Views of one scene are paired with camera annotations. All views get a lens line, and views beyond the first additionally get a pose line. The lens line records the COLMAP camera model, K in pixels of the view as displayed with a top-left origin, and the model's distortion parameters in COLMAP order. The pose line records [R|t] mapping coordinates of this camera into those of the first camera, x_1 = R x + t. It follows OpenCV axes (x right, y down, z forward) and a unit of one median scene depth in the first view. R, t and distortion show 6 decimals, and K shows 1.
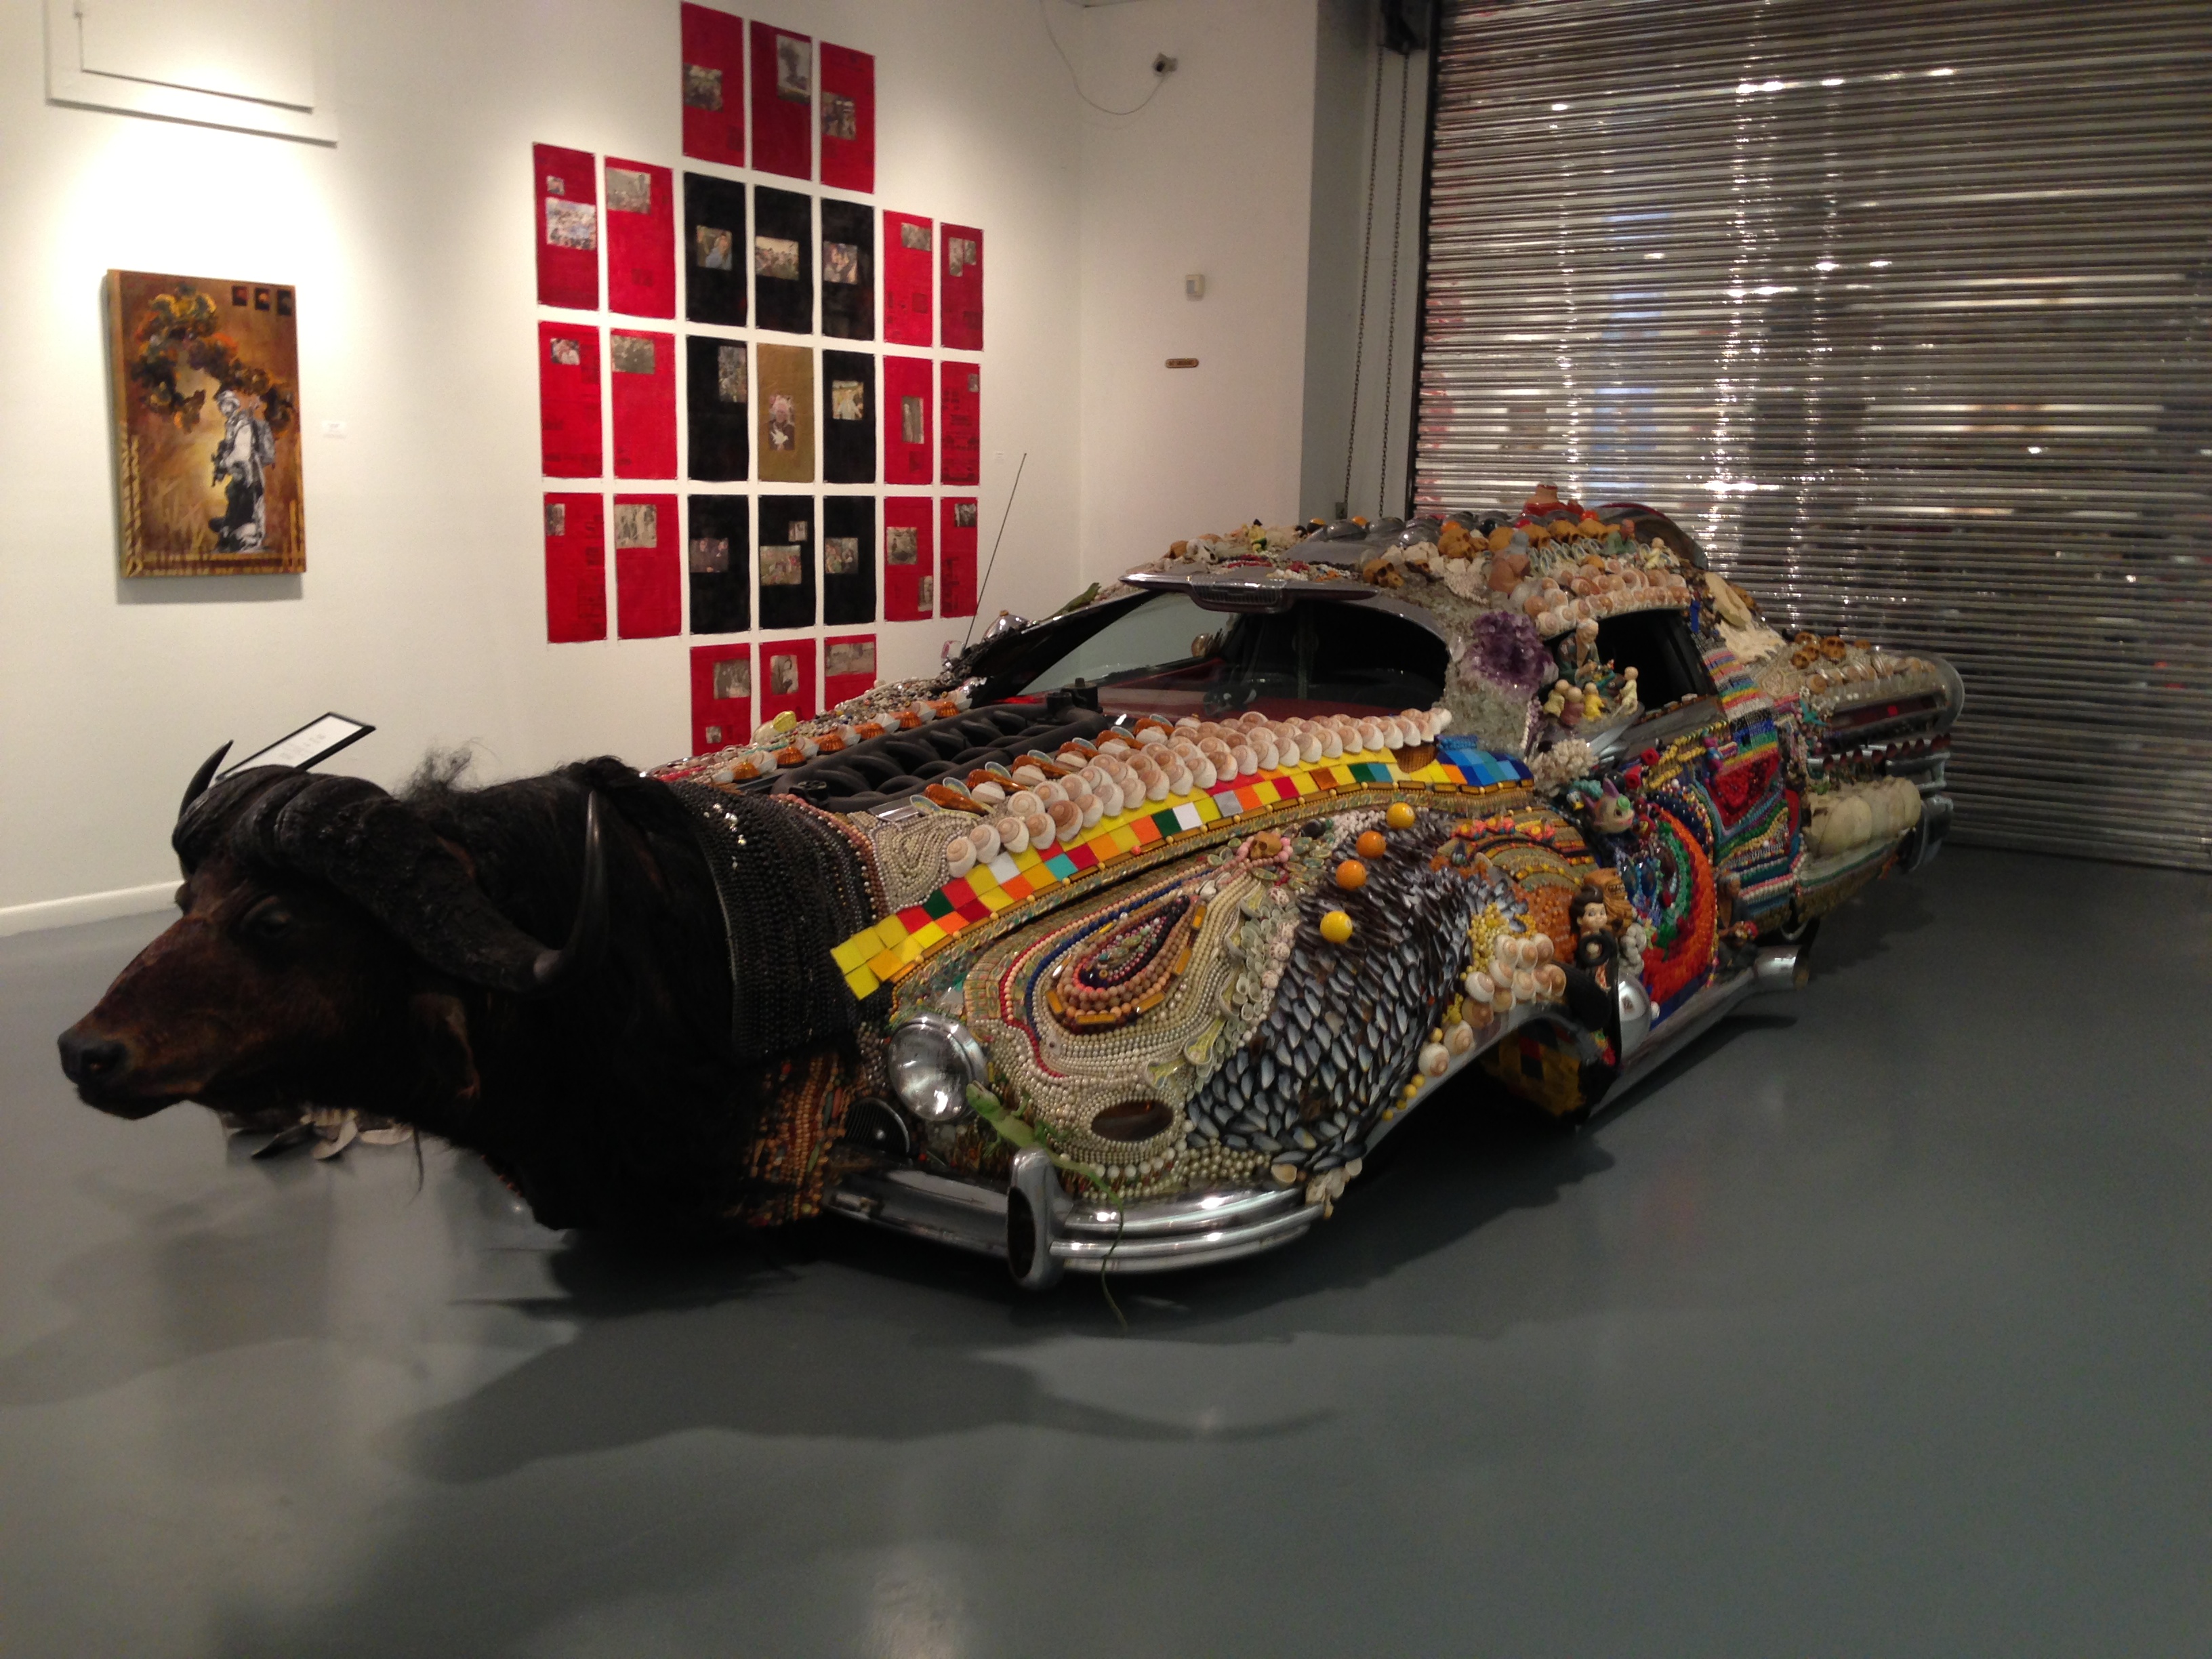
lens RADIAL K [[2088.5, 0, 1106.0], [0, 2088.5, 829.5], [0, 0, 1]] dist [0.012924, 0.009820]
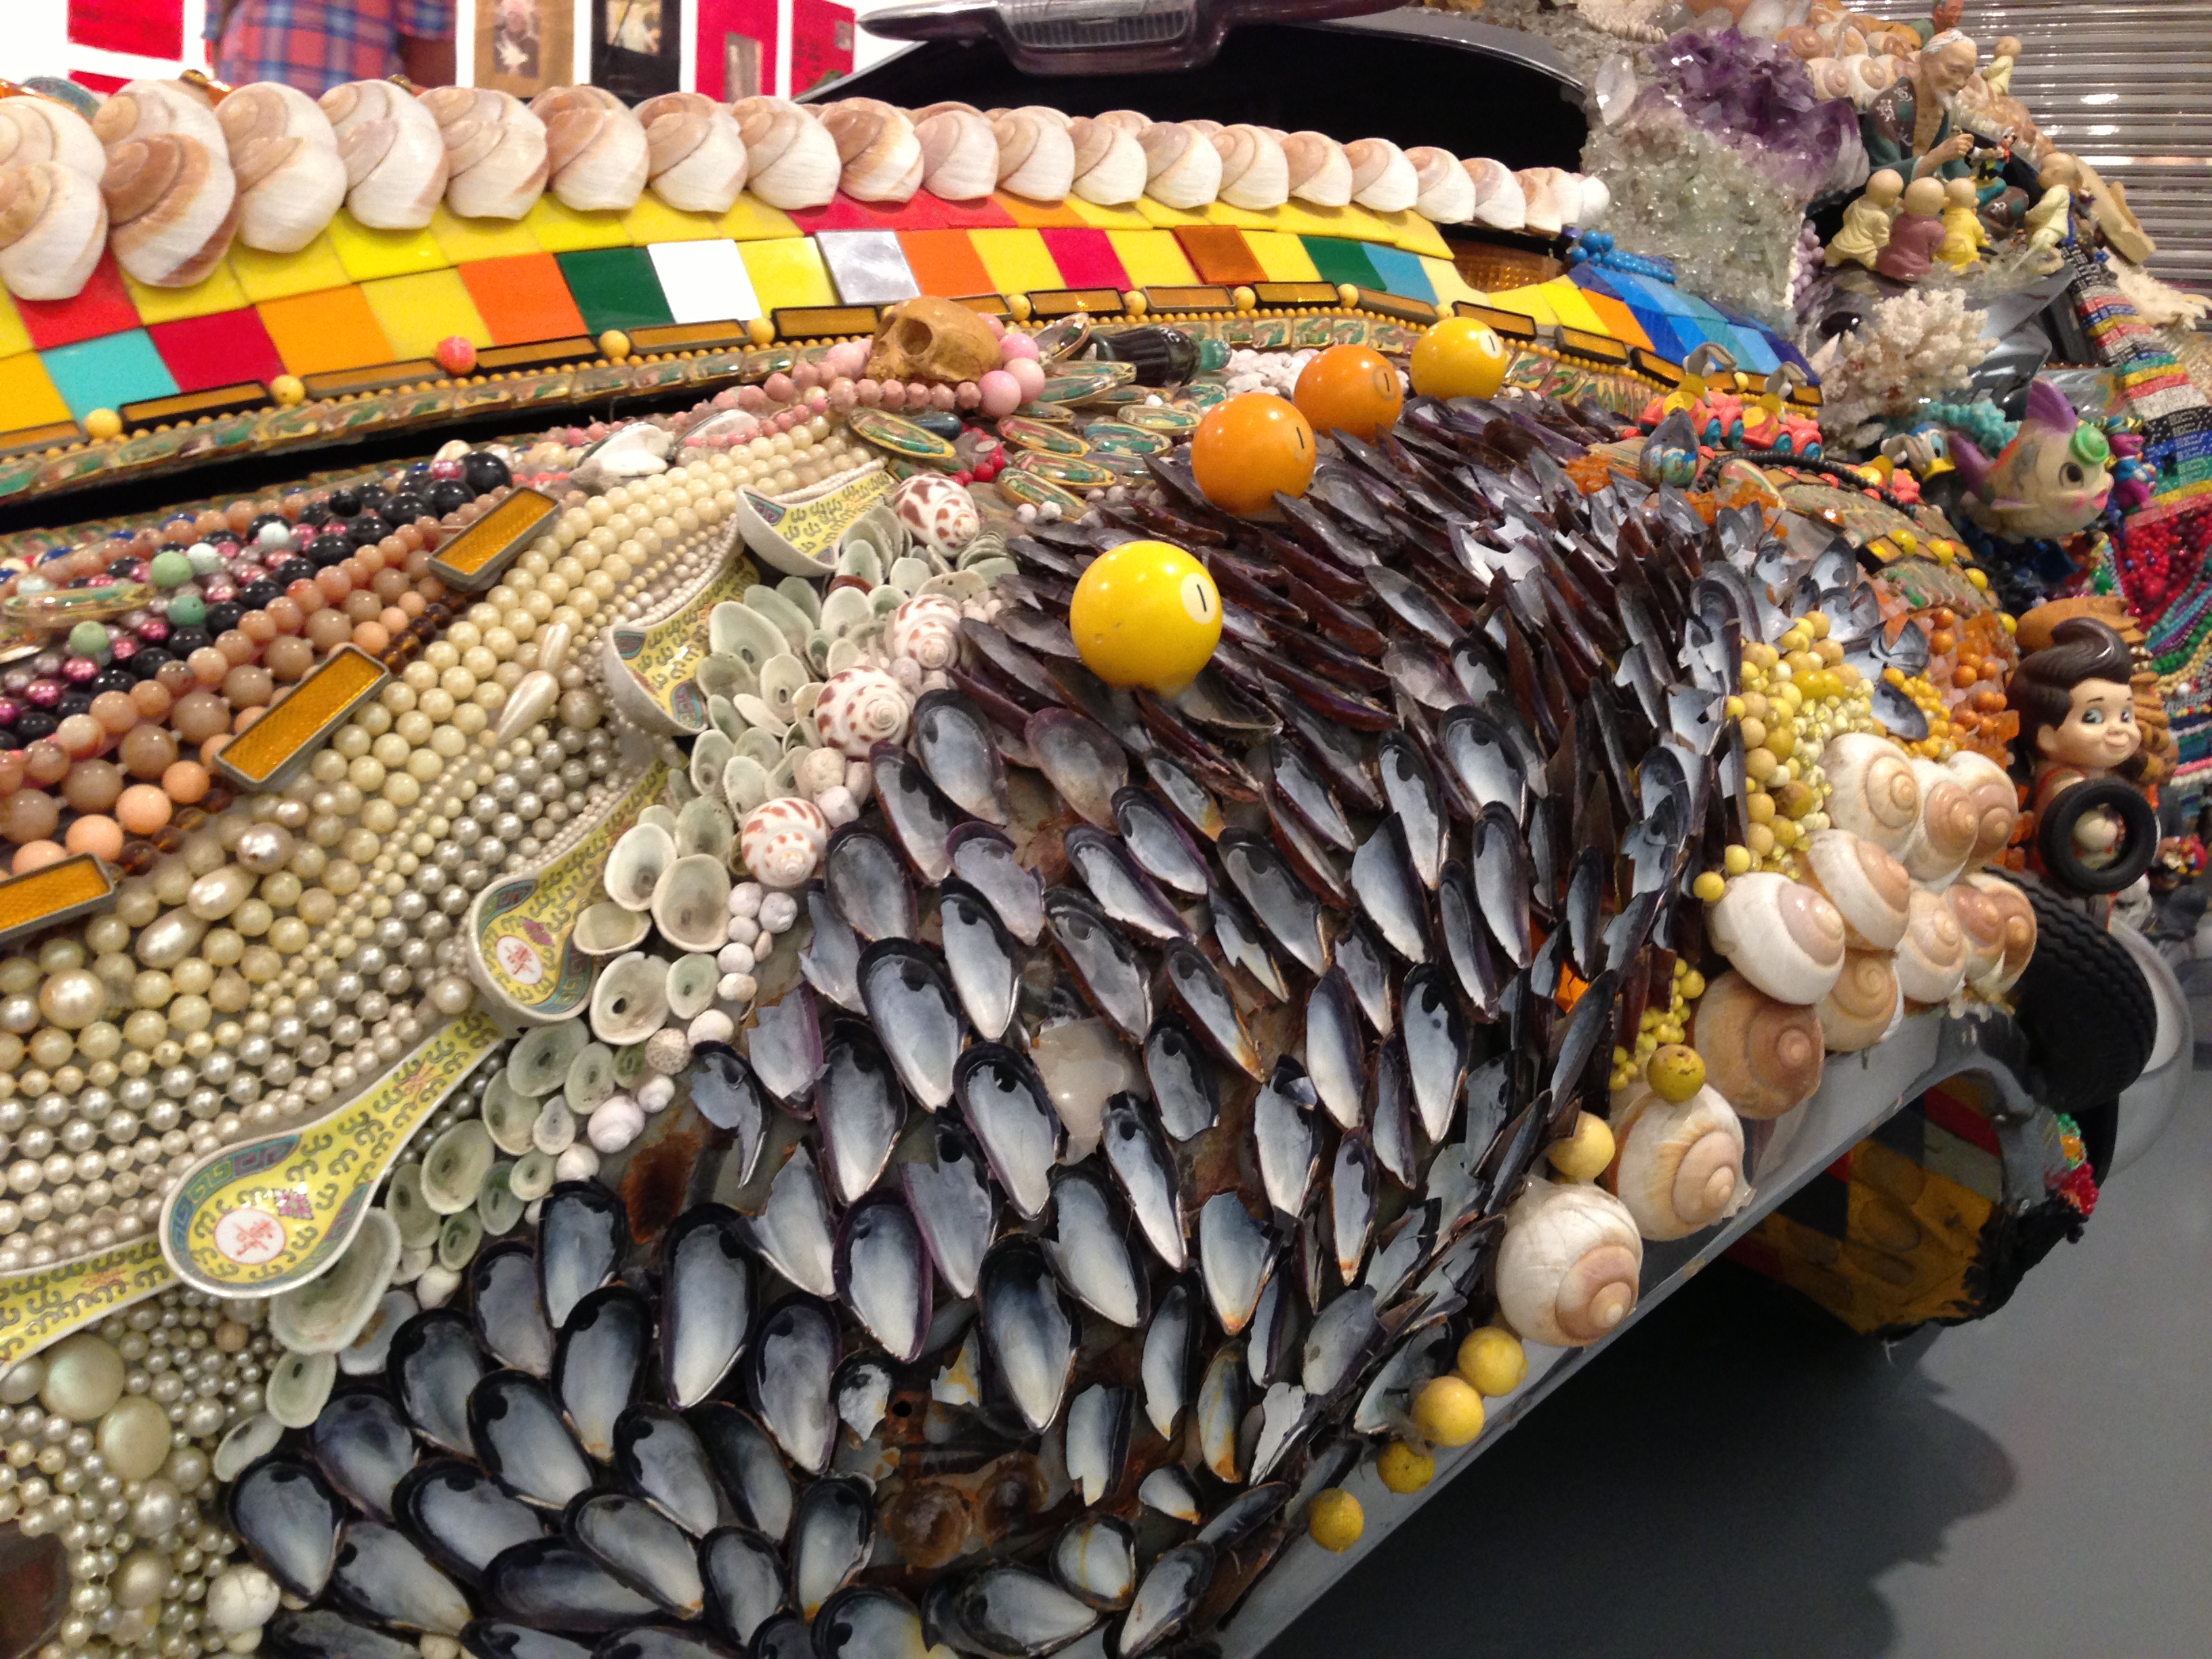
lens RADIAL K [[2069.7, 0, 1106.0], [0, 2069.7, 829.5], [0, 0, 1]] dist [0.088102, -0.229464]
pose [[0.998560, 0.052566, -0.010699, 0.107869], [-0.052292, 0.998333, 0.024446, 0.062414], [0.011966, -0.023852, 0.999644, 0.776979]]
